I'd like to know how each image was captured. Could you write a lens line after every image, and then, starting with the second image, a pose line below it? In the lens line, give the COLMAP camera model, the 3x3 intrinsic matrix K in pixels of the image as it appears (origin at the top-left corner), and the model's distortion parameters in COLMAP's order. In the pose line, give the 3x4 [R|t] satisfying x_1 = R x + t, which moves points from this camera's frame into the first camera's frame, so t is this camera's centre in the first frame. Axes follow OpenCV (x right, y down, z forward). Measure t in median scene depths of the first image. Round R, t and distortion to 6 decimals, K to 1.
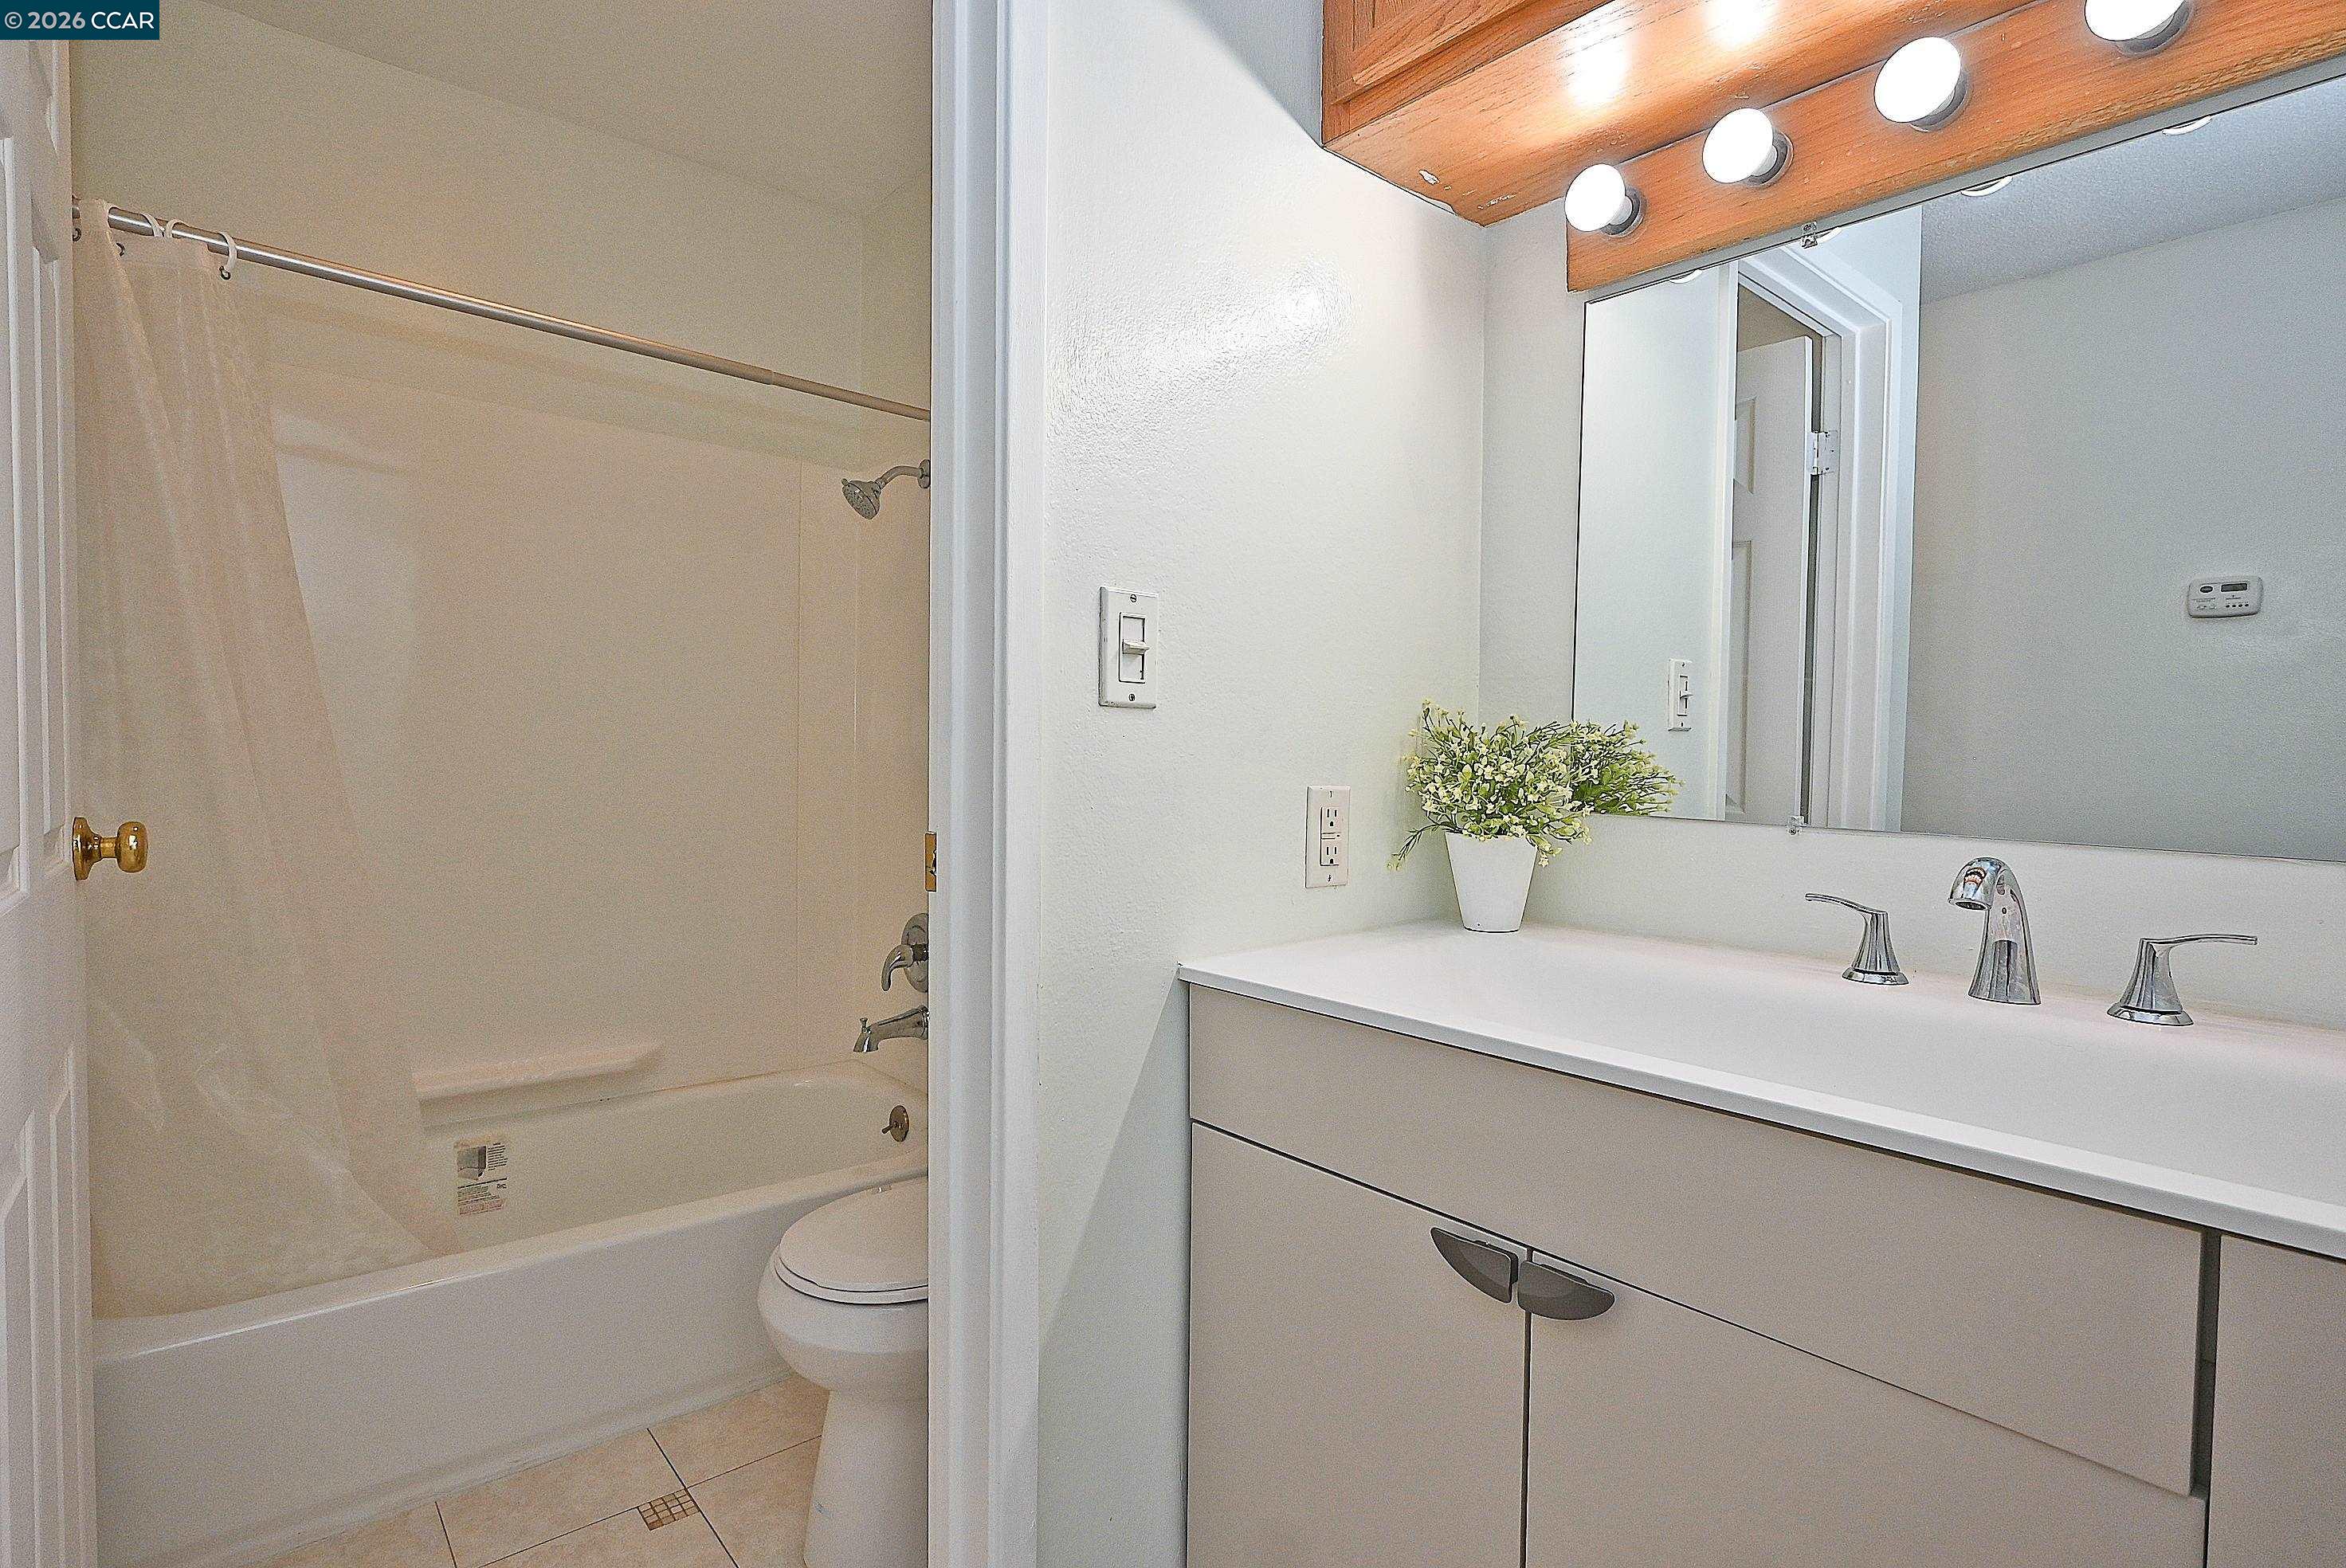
lens RADIAL K [[1158.6, 0, 1180.8], [0, 1158.6, 782.3], [0, 0, 1]] dist [-0.001959, 0.000413]
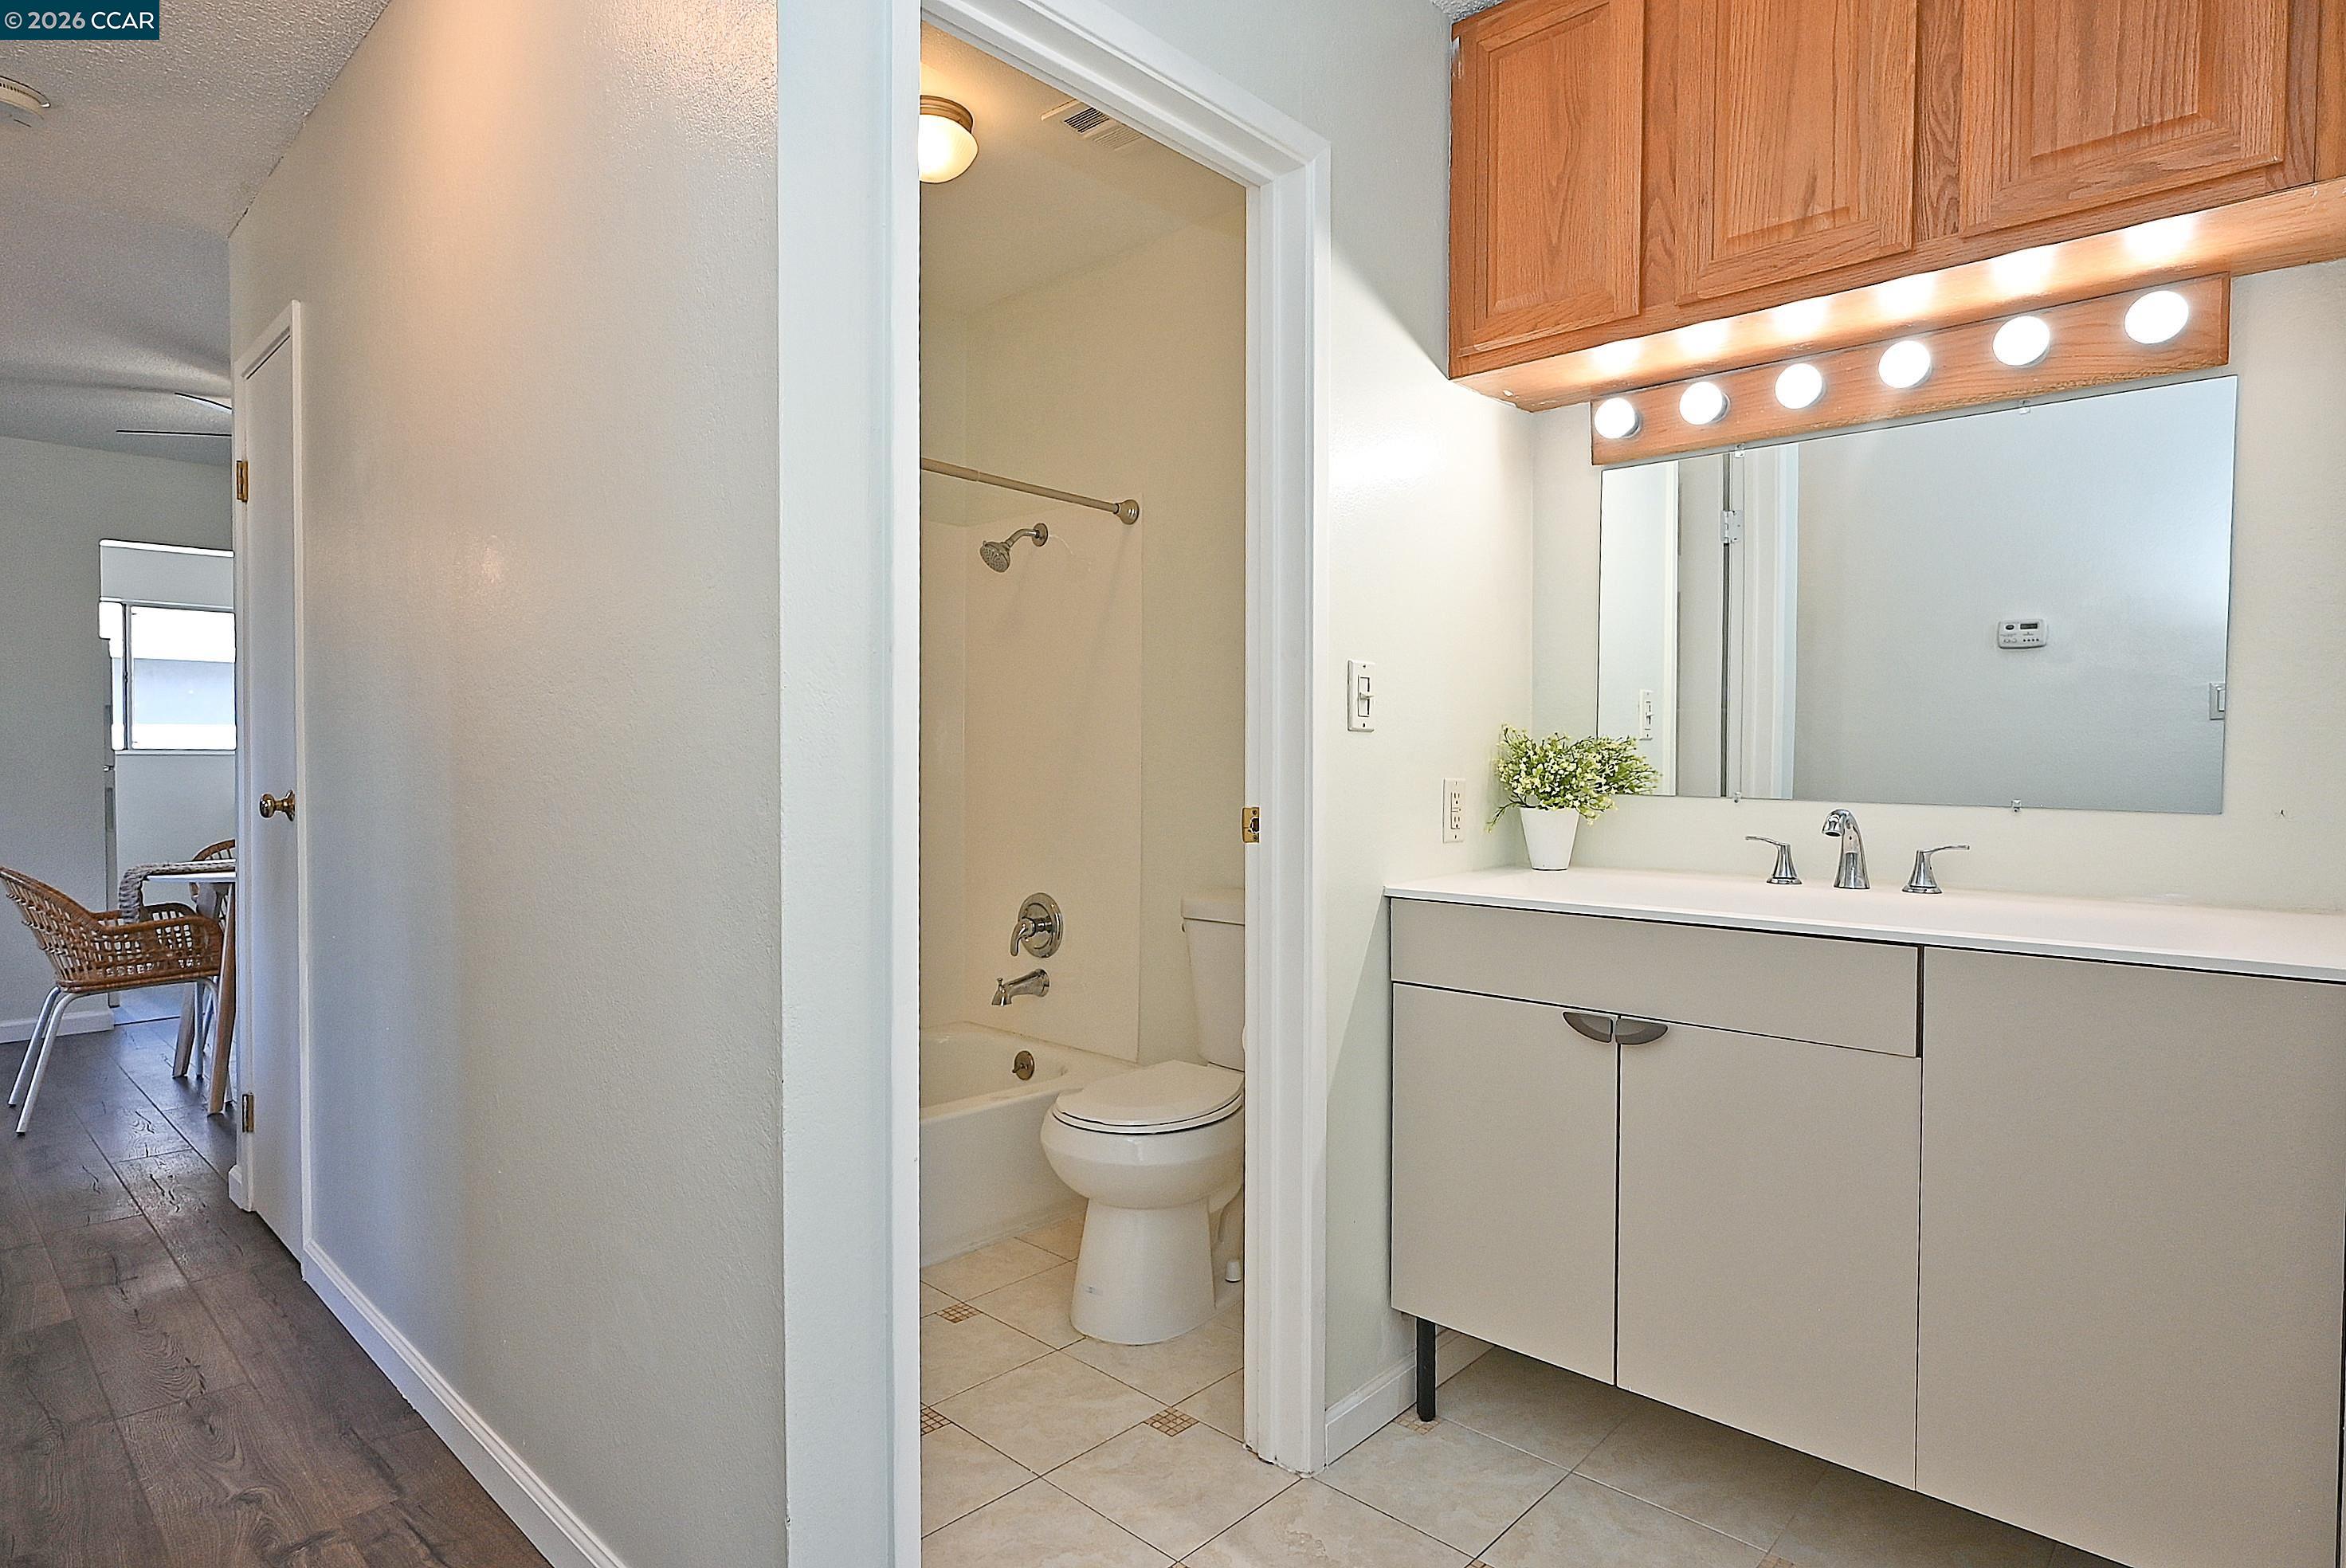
lens RADIAL K [[1258.2, 0, 1181.1], [0, 1258.2, 787.6], [0, 0, 1]] dist [0.003955, 0.001109]
pose [[0.994029, -0.012534, 0.108393, -0.427930], [0.013097, 0.999904, -0.004489, 0.018449], [-0.108327, 0.005881, 0.994098, -0.665718]]
